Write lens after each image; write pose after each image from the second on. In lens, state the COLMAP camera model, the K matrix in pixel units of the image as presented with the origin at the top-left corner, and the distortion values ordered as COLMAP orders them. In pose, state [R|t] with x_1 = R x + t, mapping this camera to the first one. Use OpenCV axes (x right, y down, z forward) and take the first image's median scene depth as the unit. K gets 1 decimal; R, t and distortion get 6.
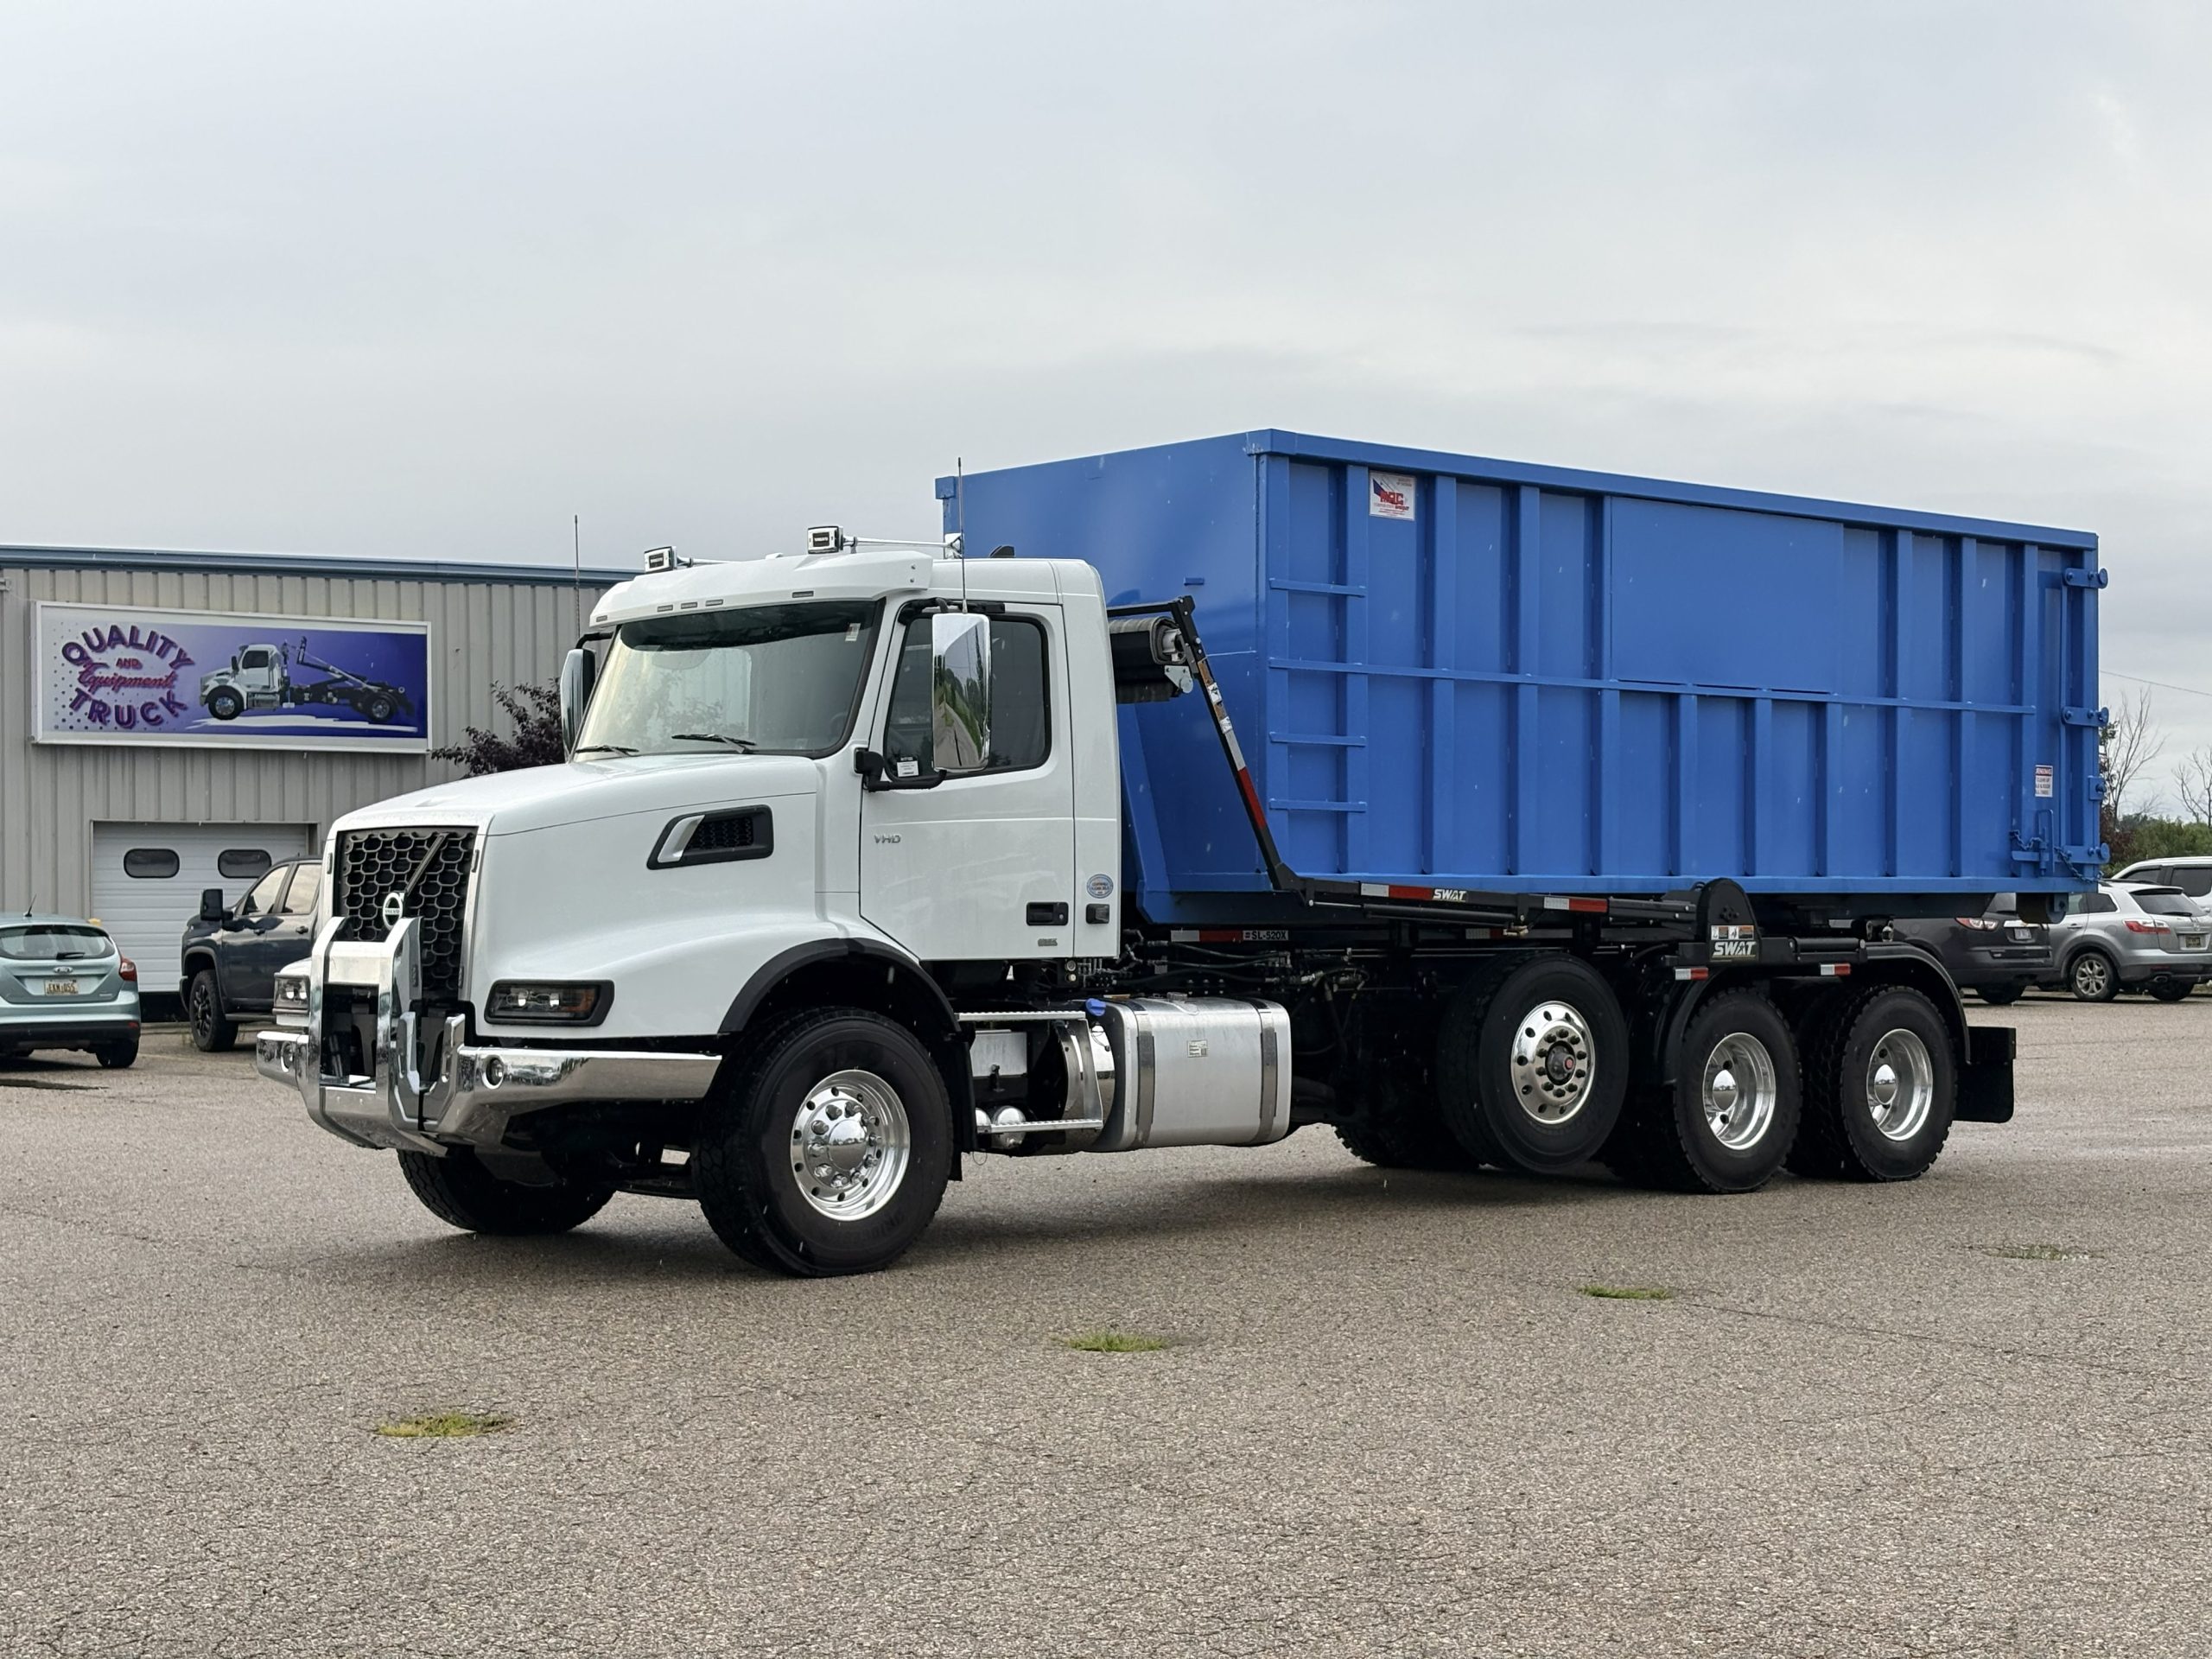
lens RADIAL K [[3484.0, 0, 1106.0], [0, 3484.0, 829.5], [0, 0, 1]] dist [0.143725, 0.149603]
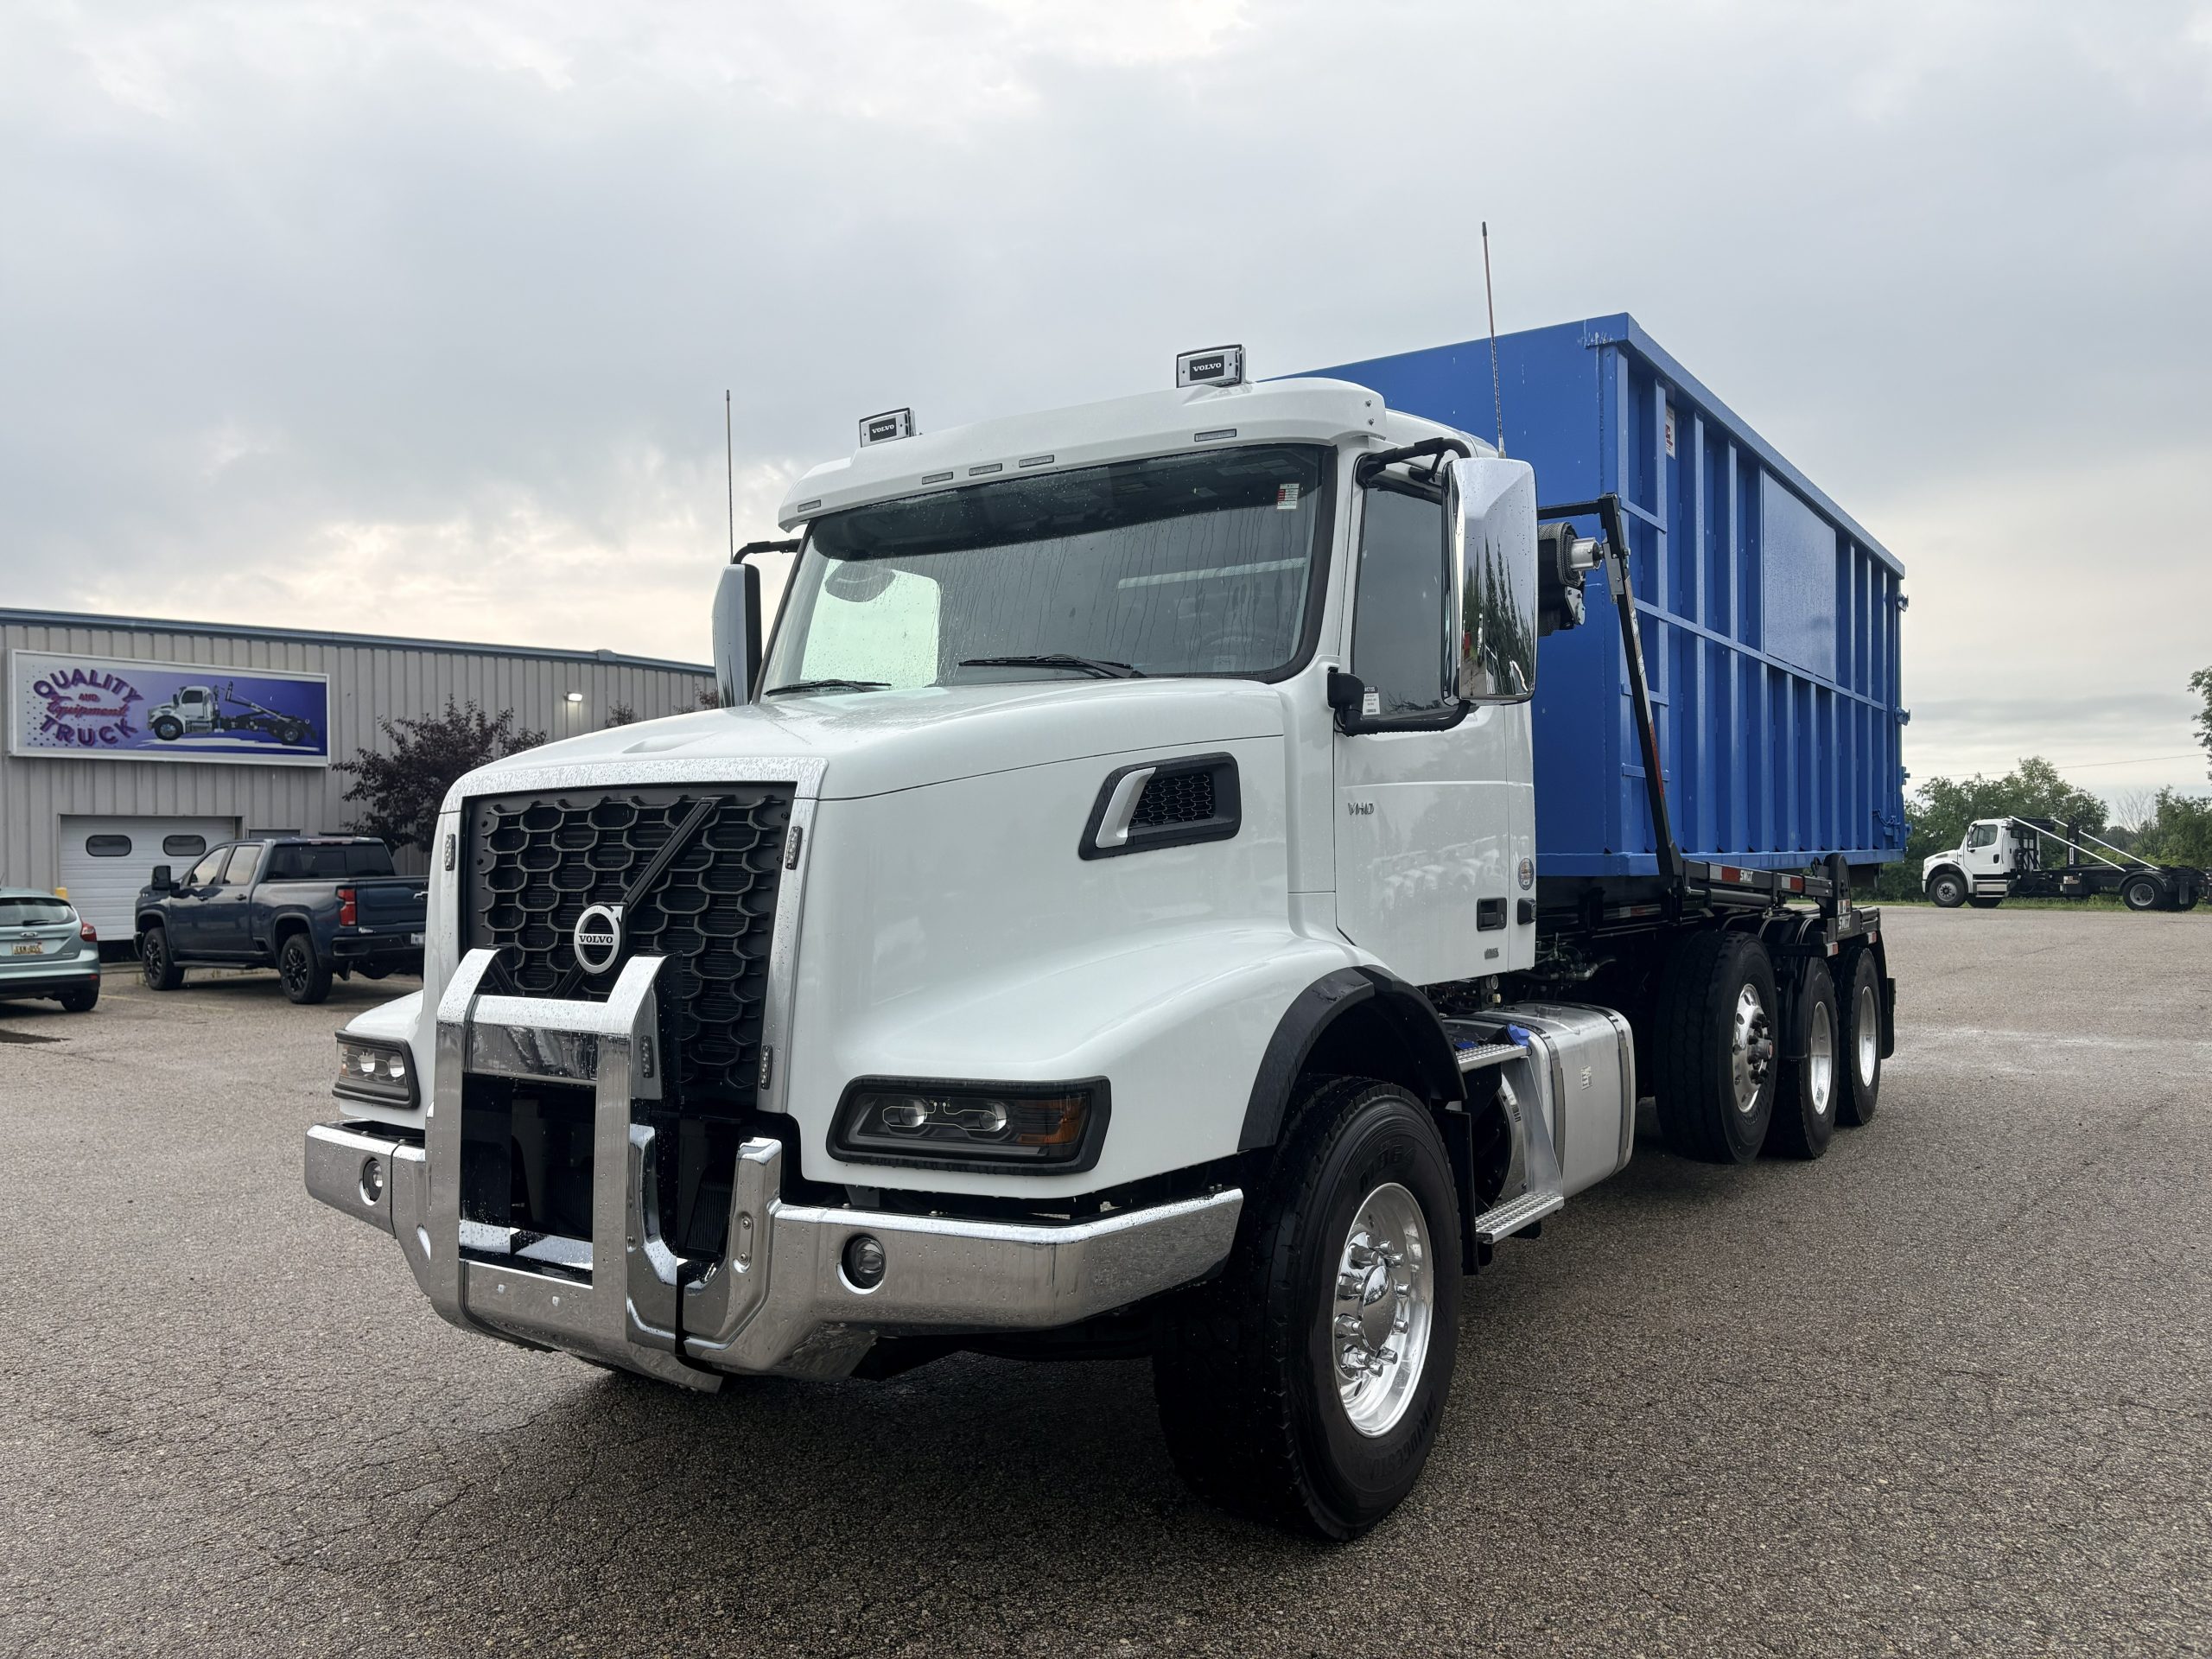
lens RADIAL K [[1671.6, 0, 1105.2], [0, 1671.6, 836.1], [0, 0, 1]] dist [0.034035, -0.008176]
pose [[0.964192, -0.005443, 0.265149, -0.161900], [0.003419, 0.999961, 0.008094, 0.004339], [-0.265182, -0.006898, 0.964174, 0.596779]]
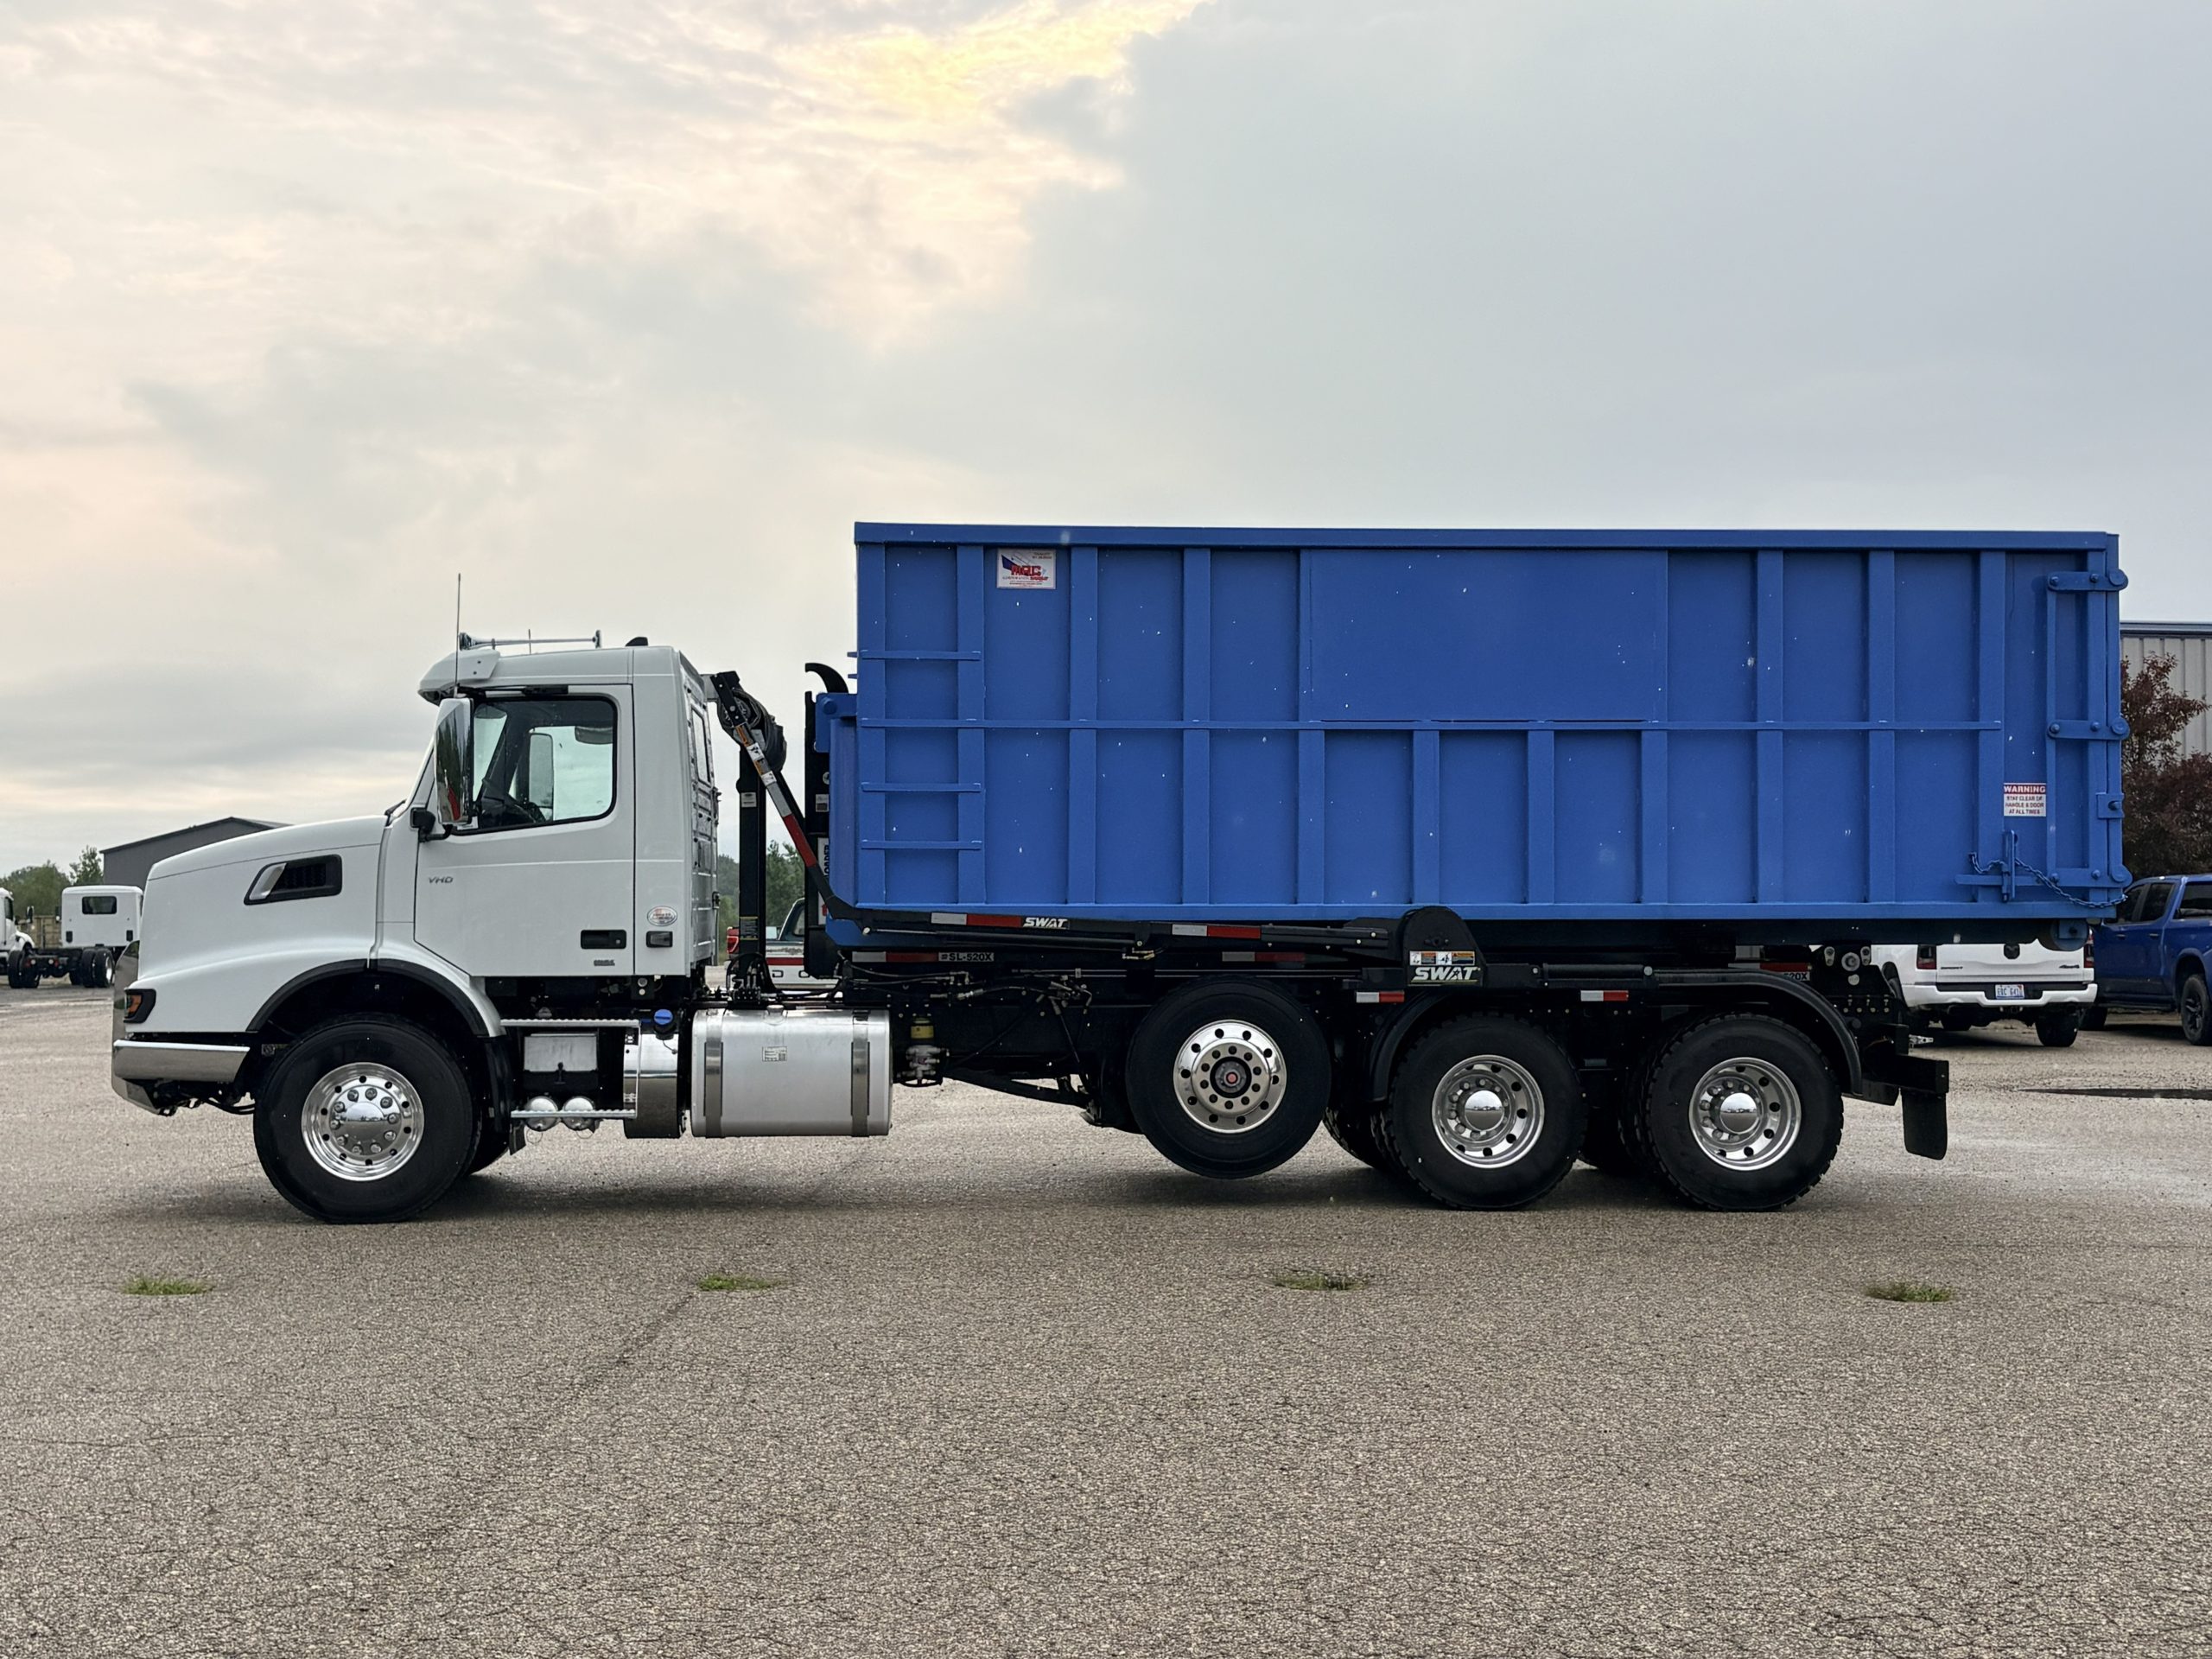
lens RADIAL K [[2122.9, 0, 1106.4], [0, 2122.9, 898.5], [0, 0, 1]] dist [0.075318, 0.000836]
pose [[0.780341, -0.009010, -0.625290, 0.511384], [0.013656, 0.999903, 0.002635, 0.009120], [0.625206, -0.010595, 0.780388, 0.462354]]
